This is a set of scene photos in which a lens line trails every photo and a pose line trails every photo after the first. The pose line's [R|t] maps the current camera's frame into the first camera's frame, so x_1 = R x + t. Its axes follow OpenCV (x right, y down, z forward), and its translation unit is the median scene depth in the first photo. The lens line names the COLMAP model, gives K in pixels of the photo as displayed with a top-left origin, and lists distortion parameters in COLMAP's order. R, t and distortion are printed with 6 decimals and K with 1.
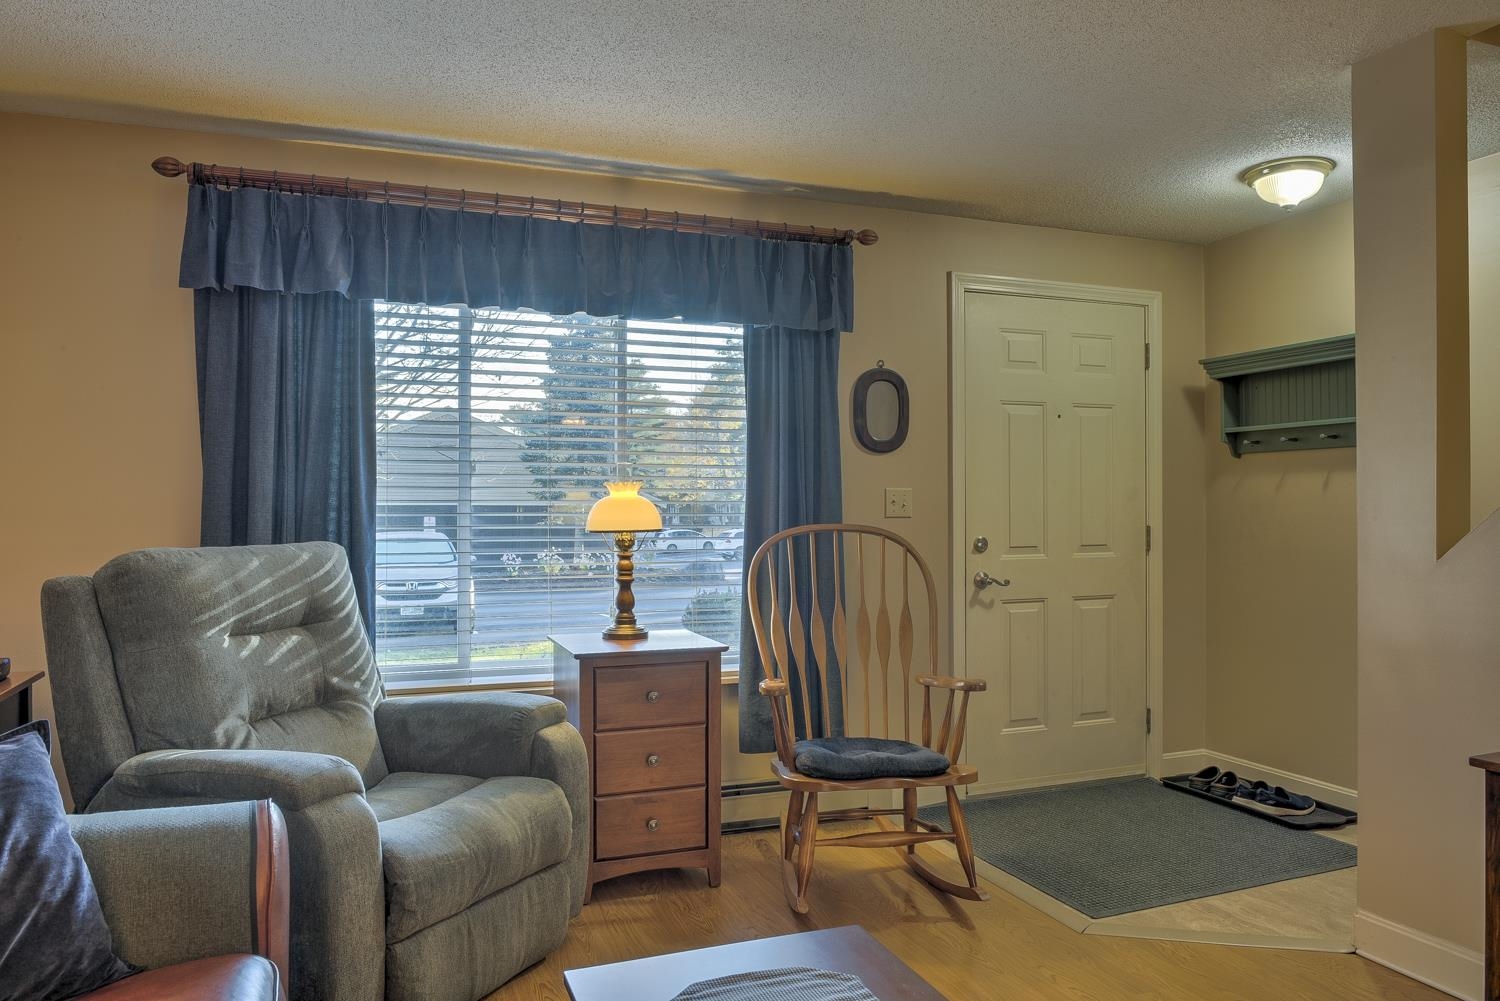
lens RADIAL K [[1059.9, 0, 750.4], [0, 1059.9, 503.0], [0, 0, 1]] dist [-0.033251, -0.001552]
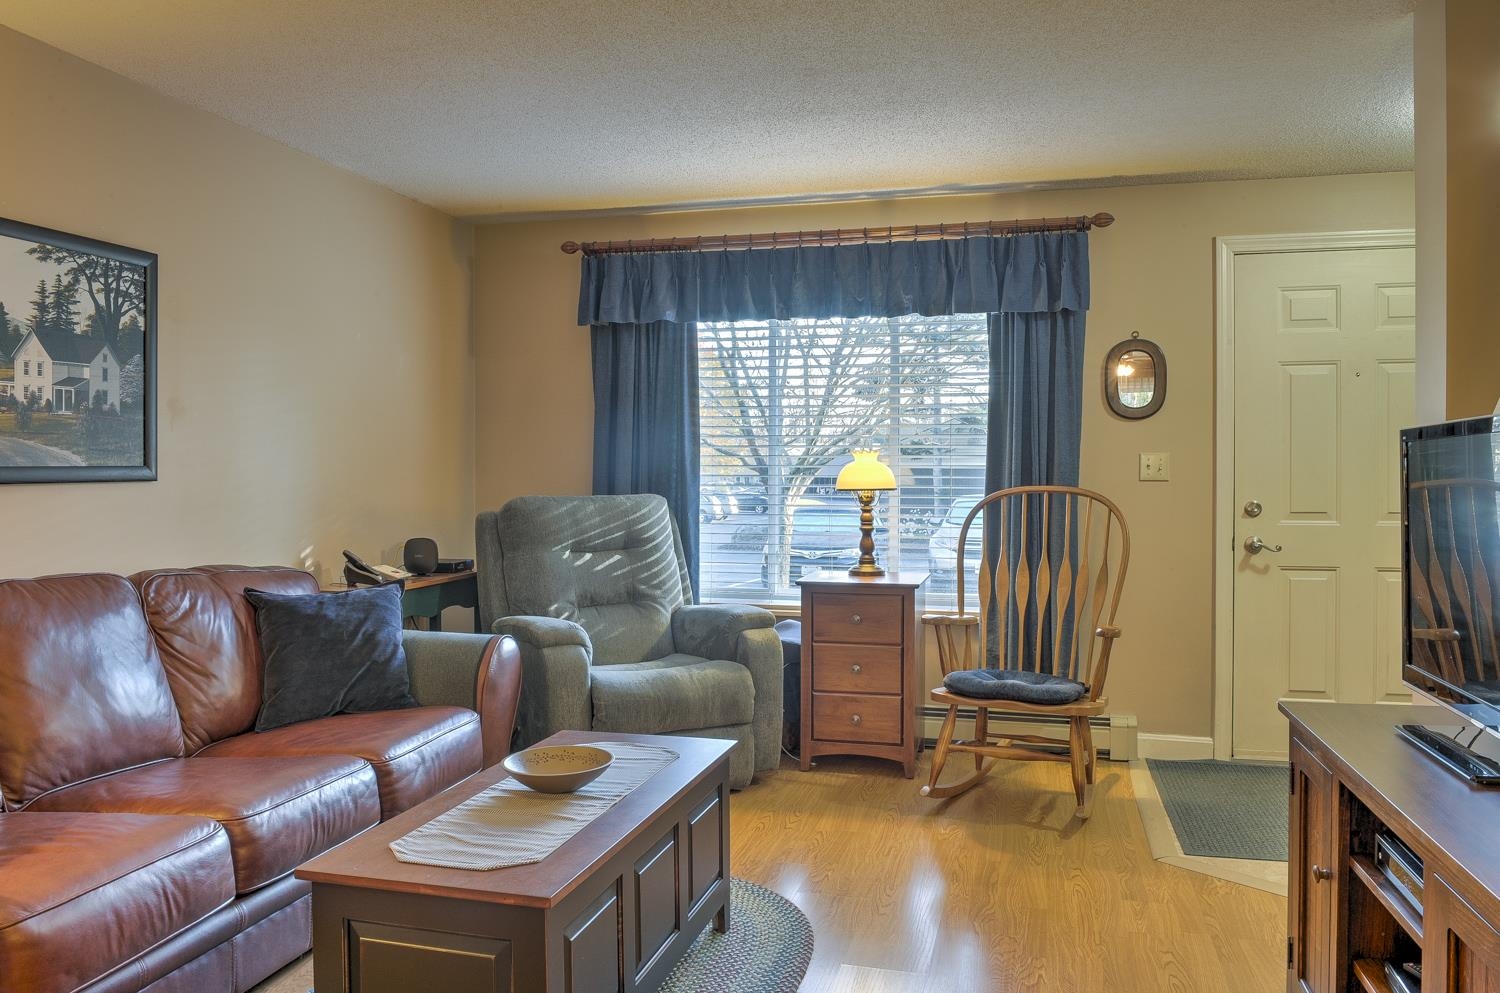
lens RADIAL K [[1132.9, 0, 741.5], [0, 1132.9, 497.0], [0, 0, 1]] dist [-0.033861, -0.000276]
pose [[0.801002, 0.013678, -0.598505, 0.589322], [0.000373, 0.999727, 0.023346, 0.004089], [0.598661, -0.018923, 0.800779, -0.166040]]
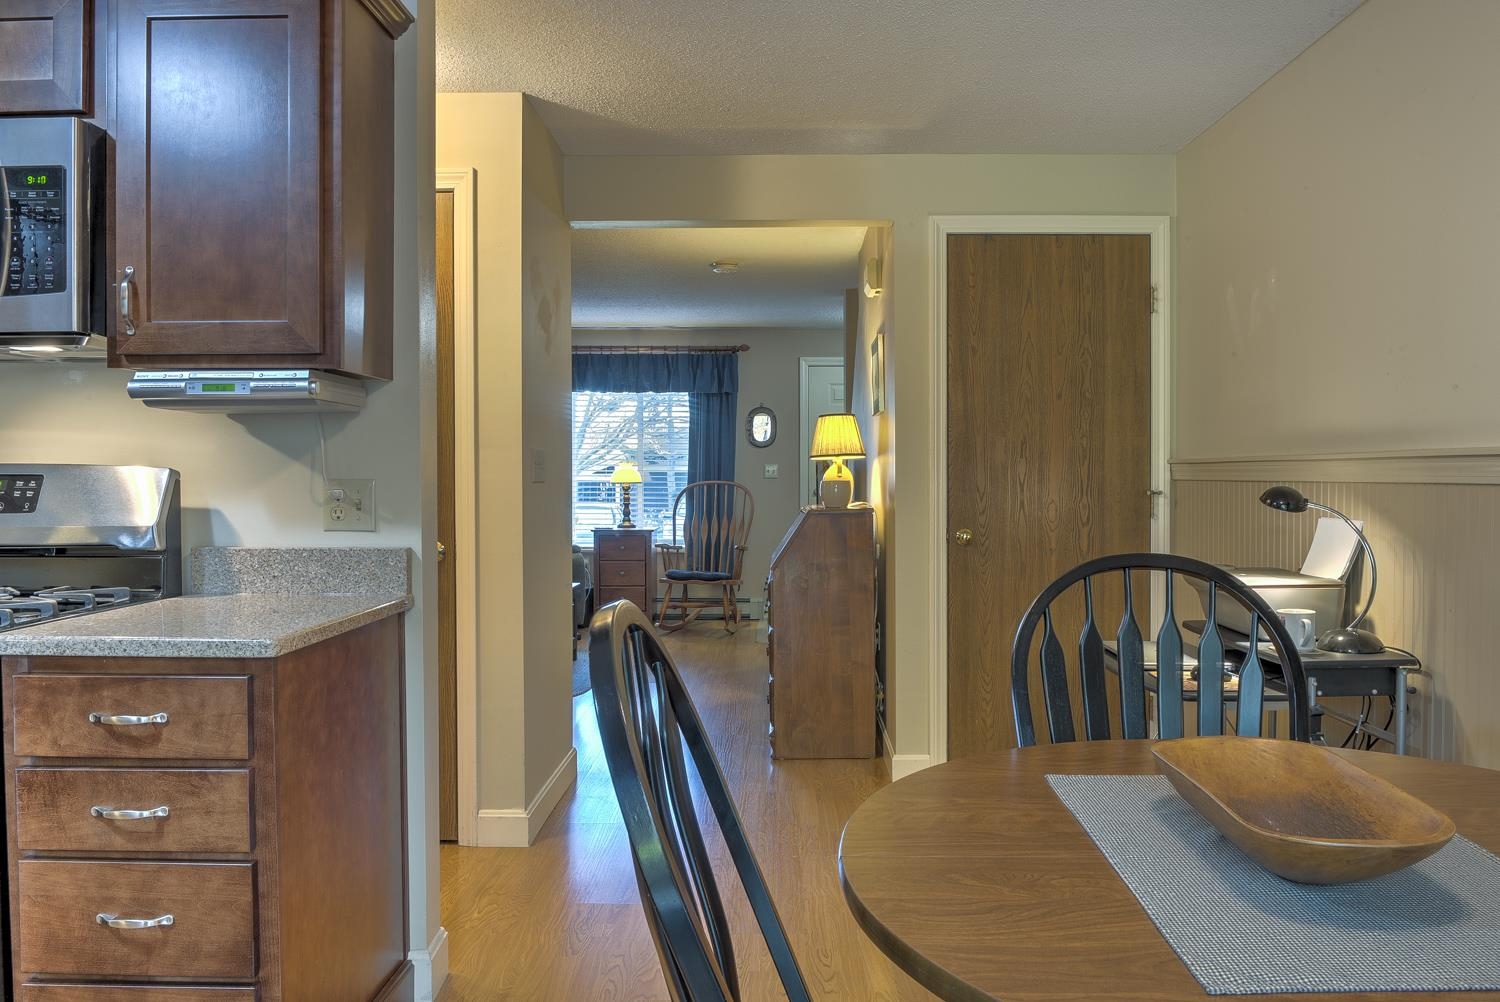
lens RADIAL K [[1098.2, 0, 756.2], [0, 1098.2, 494.9], [0, 0, 1]] dist [-0.038226, -0.002986]
pose [[0.924193, 0.009990, -0.381796, 1.153197], [-0.001391, 0.999739, 0.022790, -0.003867], [0.381924, -0.020531, 0.923966, -1.239544]]
